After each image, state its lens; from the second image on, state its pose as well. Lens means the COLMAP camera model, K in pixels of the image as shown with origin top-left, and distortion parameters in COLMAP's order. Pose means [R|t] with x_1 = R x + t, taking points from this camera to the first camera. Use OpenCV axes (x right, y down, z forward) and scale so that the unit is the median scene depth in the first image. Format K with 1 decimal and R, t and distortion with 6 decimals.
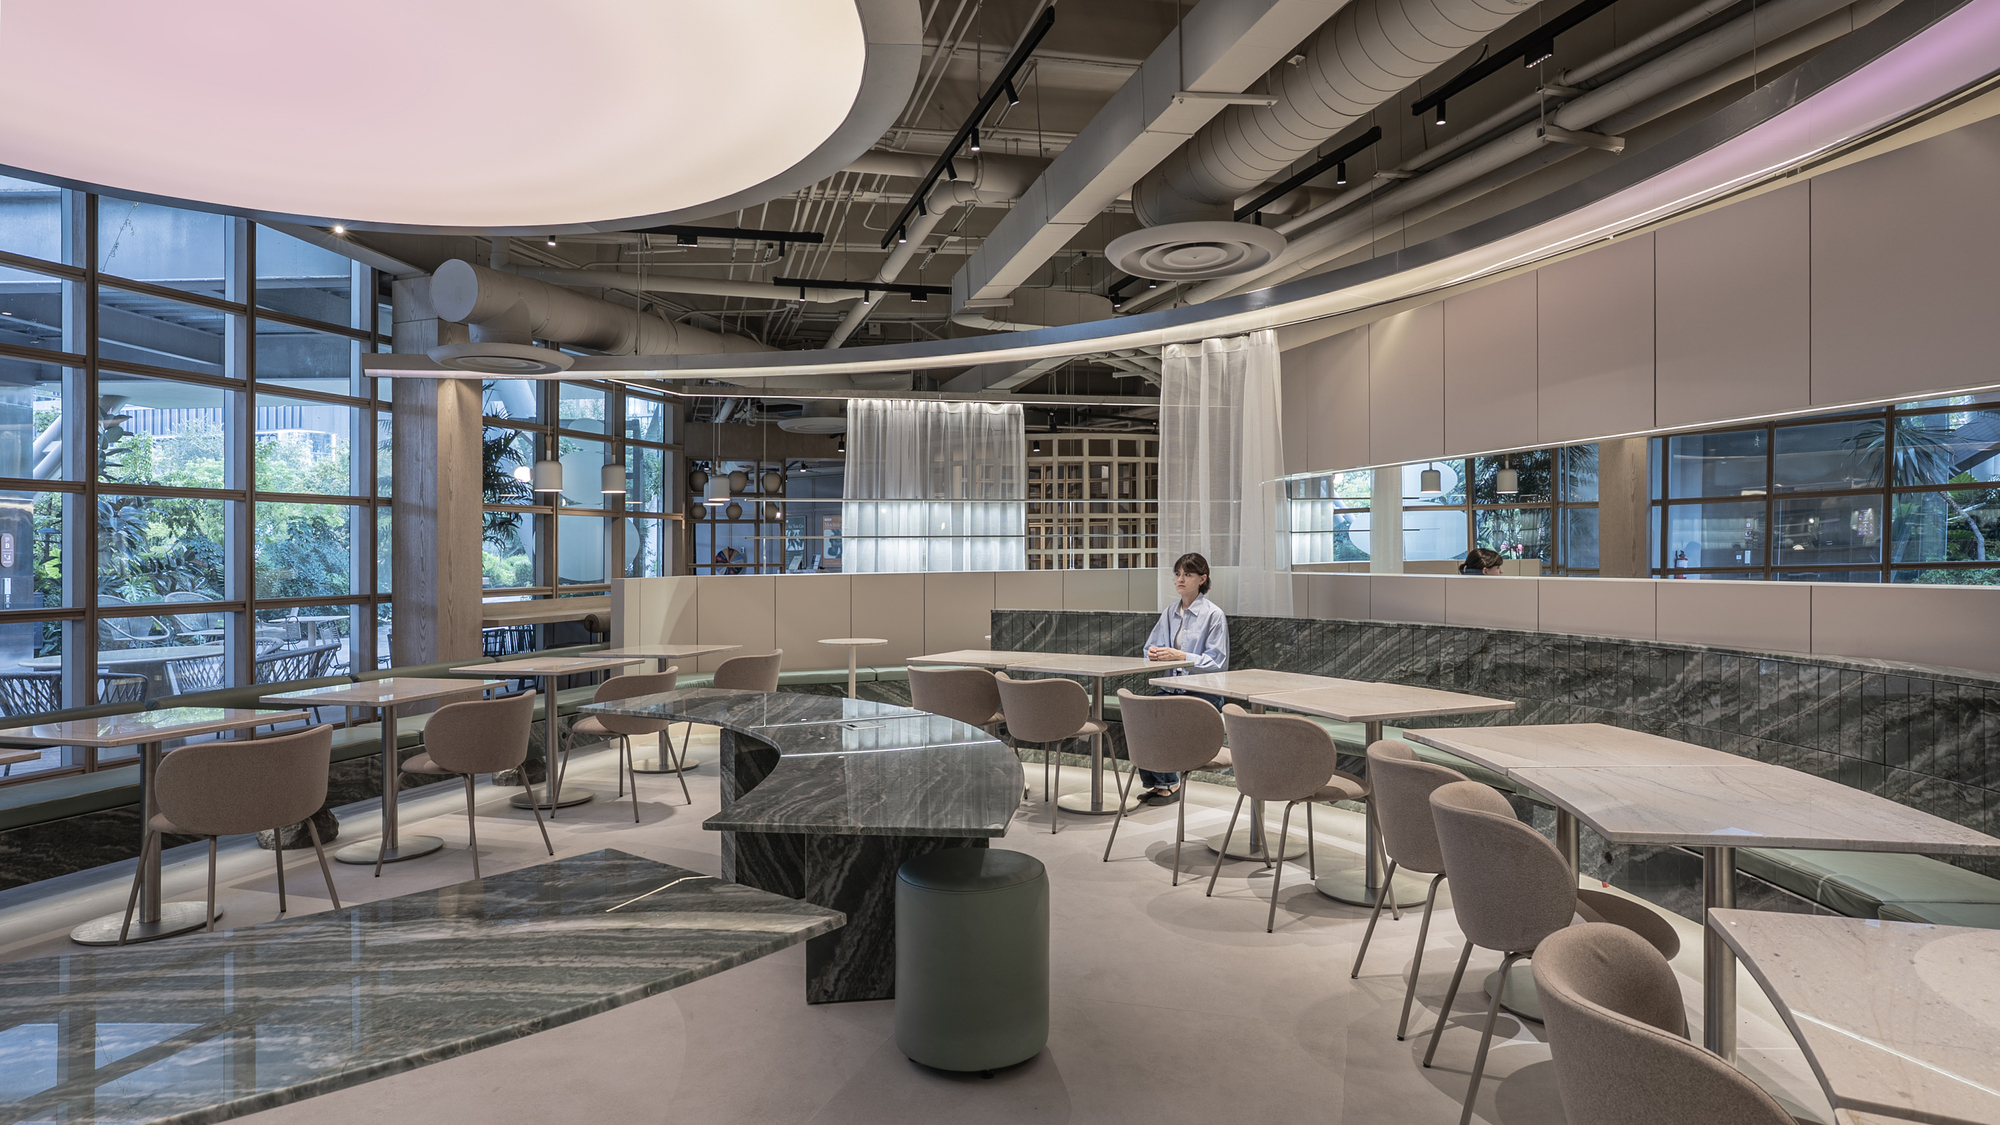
lens RADIAL K [[1138.4, 0, 1025.3], [0, 1138.4, 556.8], [0, 0, 1]] dist [-0.029761, 0.017459]
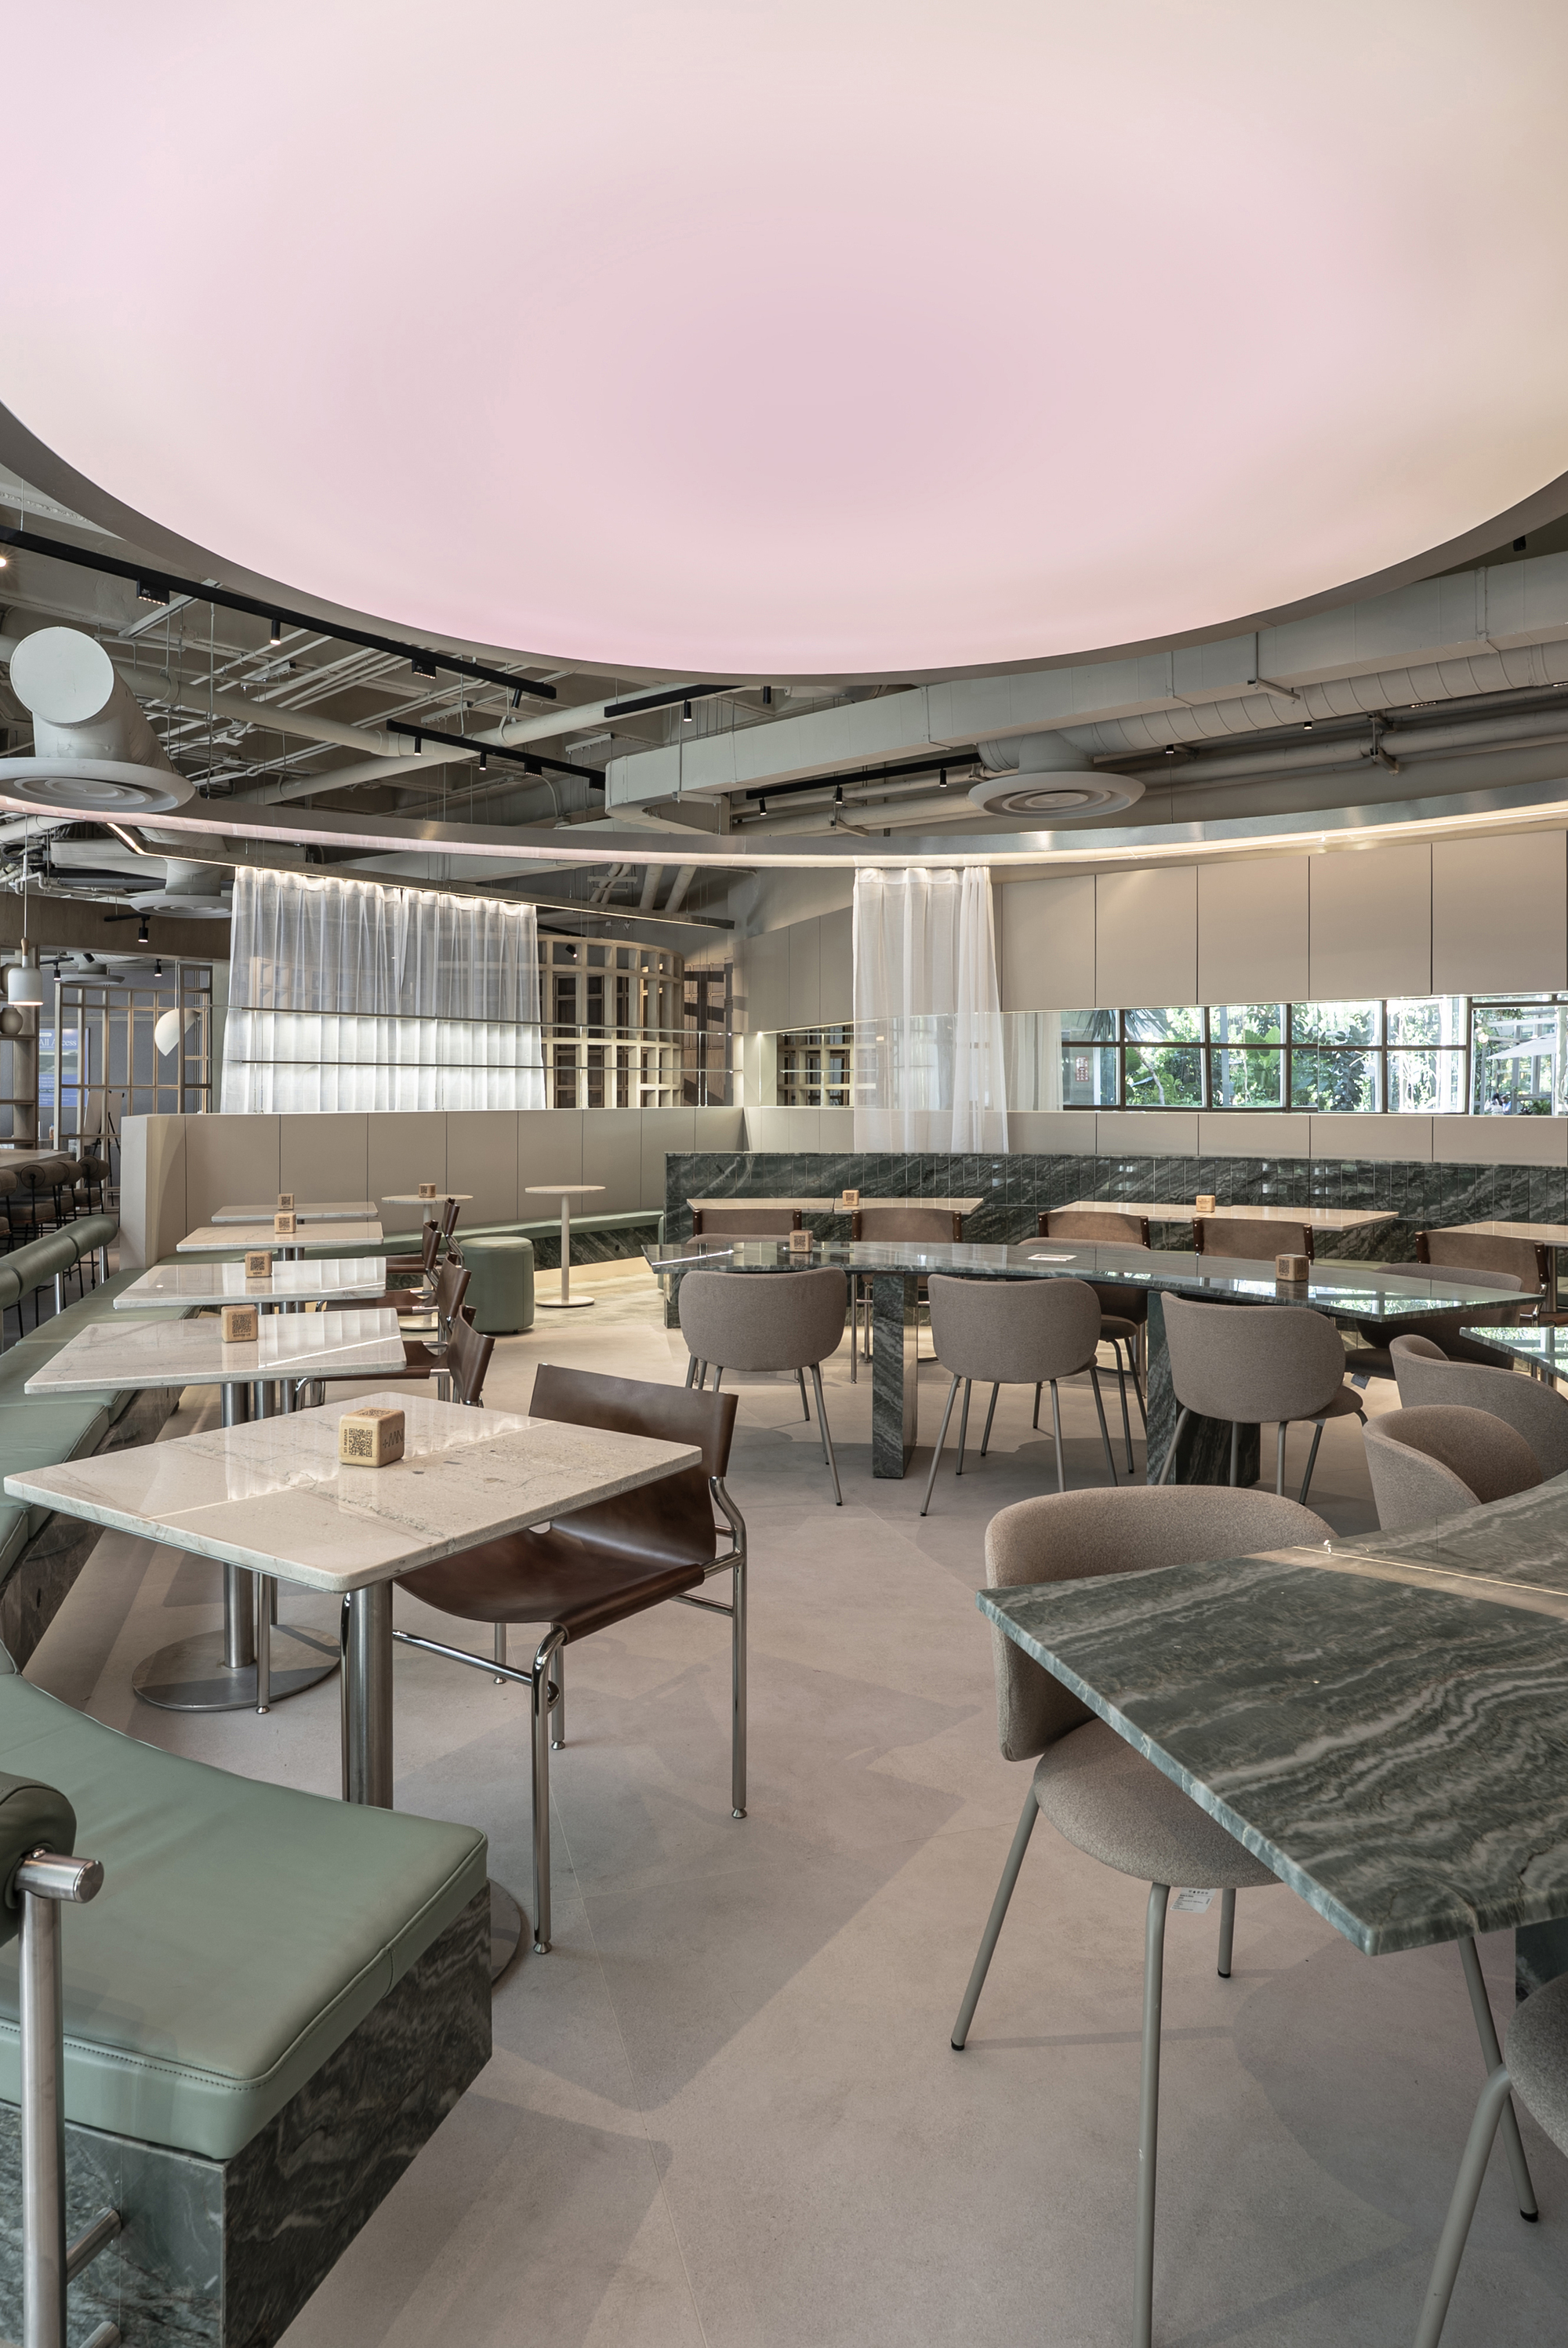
lens RADIAL K [[1428.6, 0, 769.9], [0, 1428.6, 1096.5], [0, 0, 1]] dist [-0.043587, 0.029222]
pose [[0.798333, 0.010794, 0.602119, -0.590618], [-0.009394, 0.999941, -0.005471, 0.008620], [-0.602143, -0.001289, 0.798388, 0.094780]]
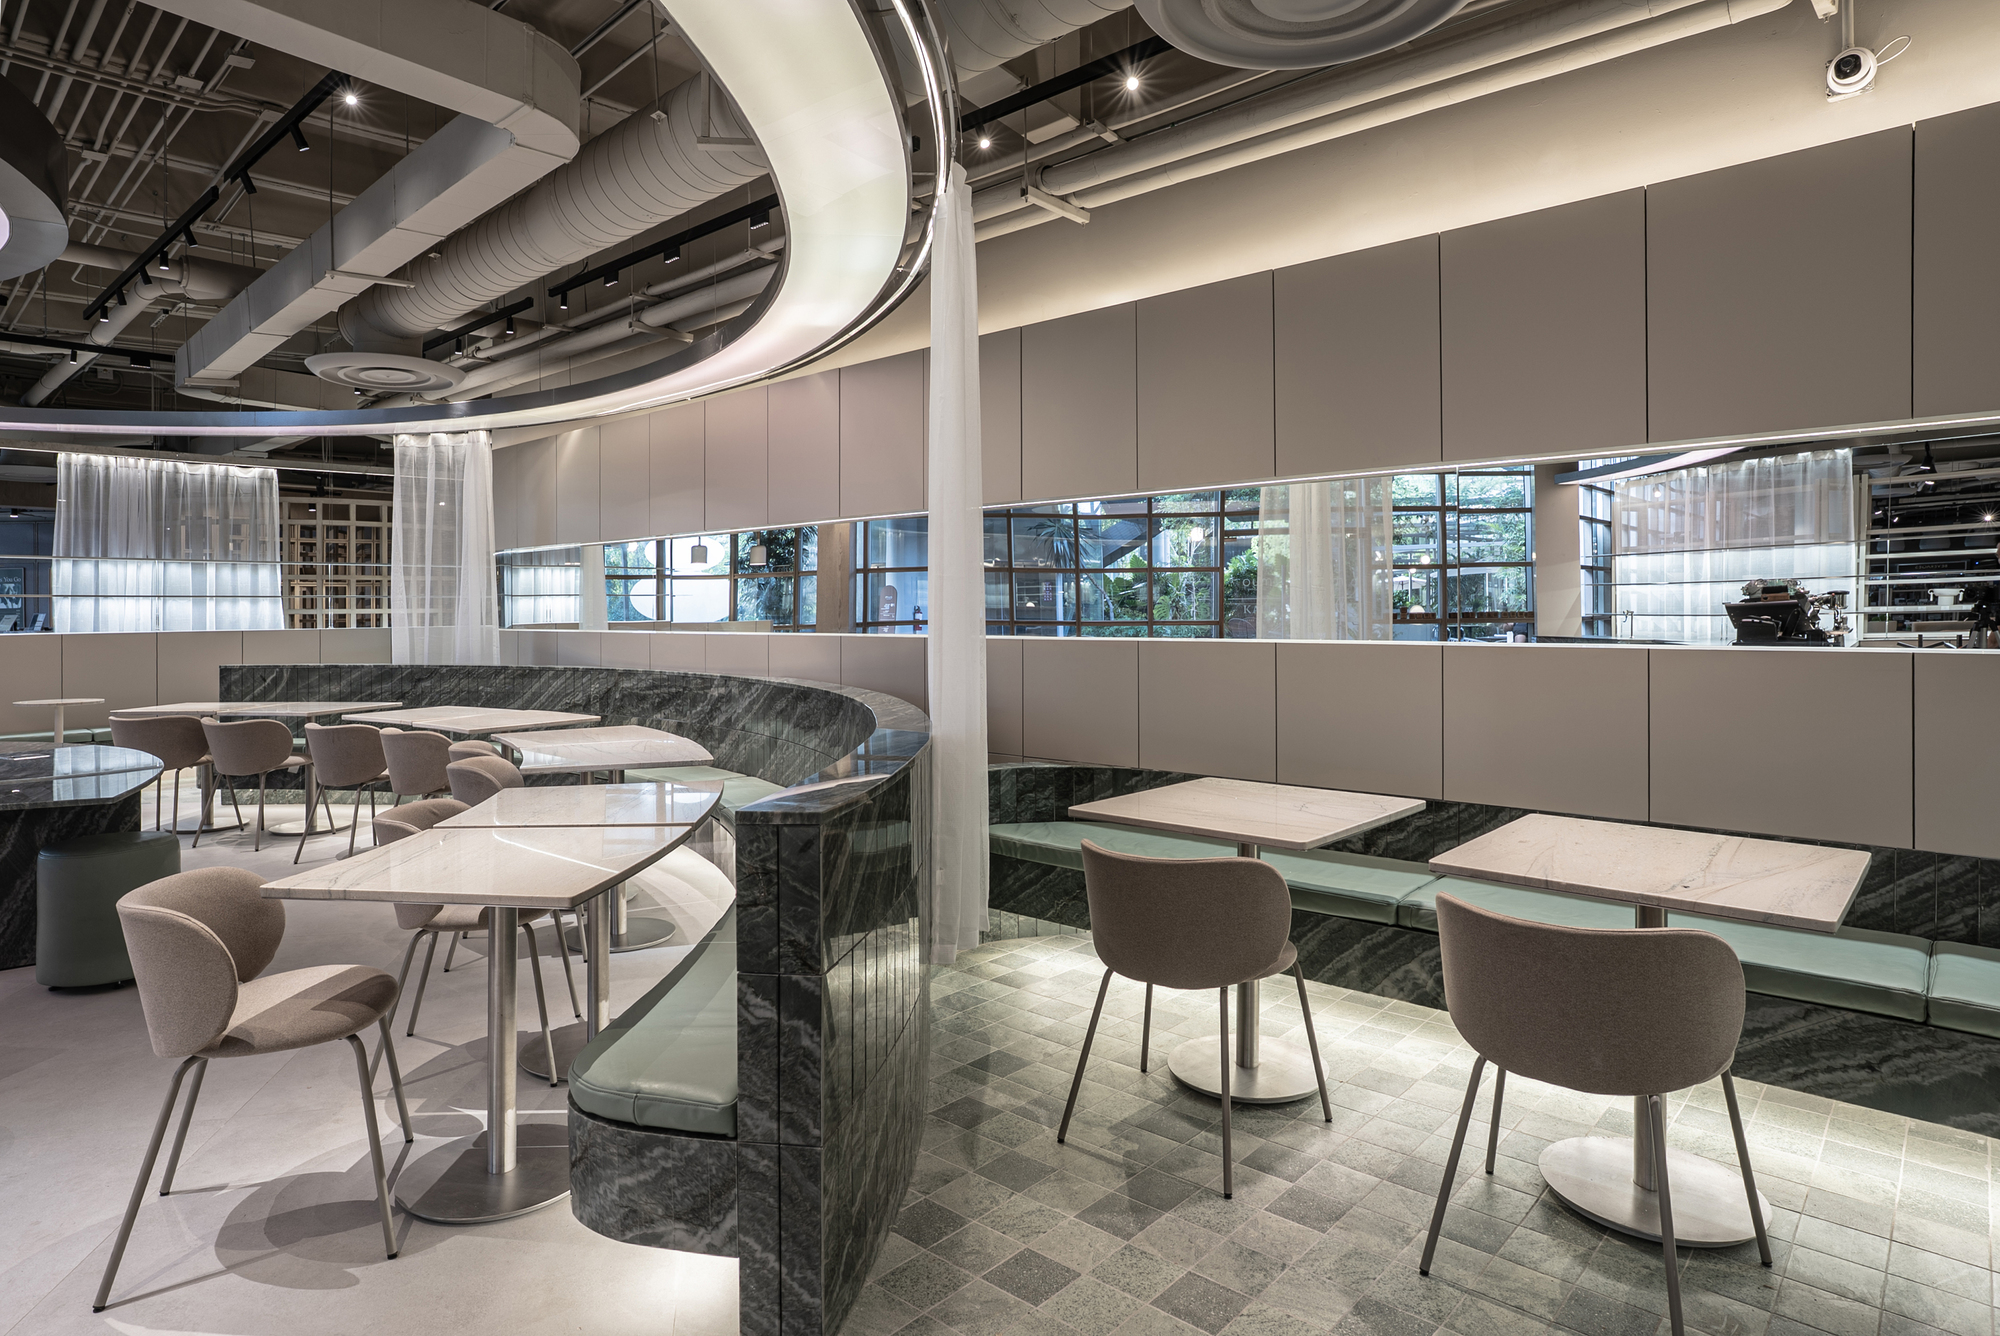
lens RADIAL K [[1217.0, 0, 1087.1], [0, 1217.0, 631.8], [0, 0, 1]] dist [-0.043587, 0.029222]
pose [[0.867281, -0.000107, 0.497820, 0.114084], [-0.004211, 0.999963, 0.007550, 0.002669], [-0.497802, -0.008645, 0.867248, -0.380123]]
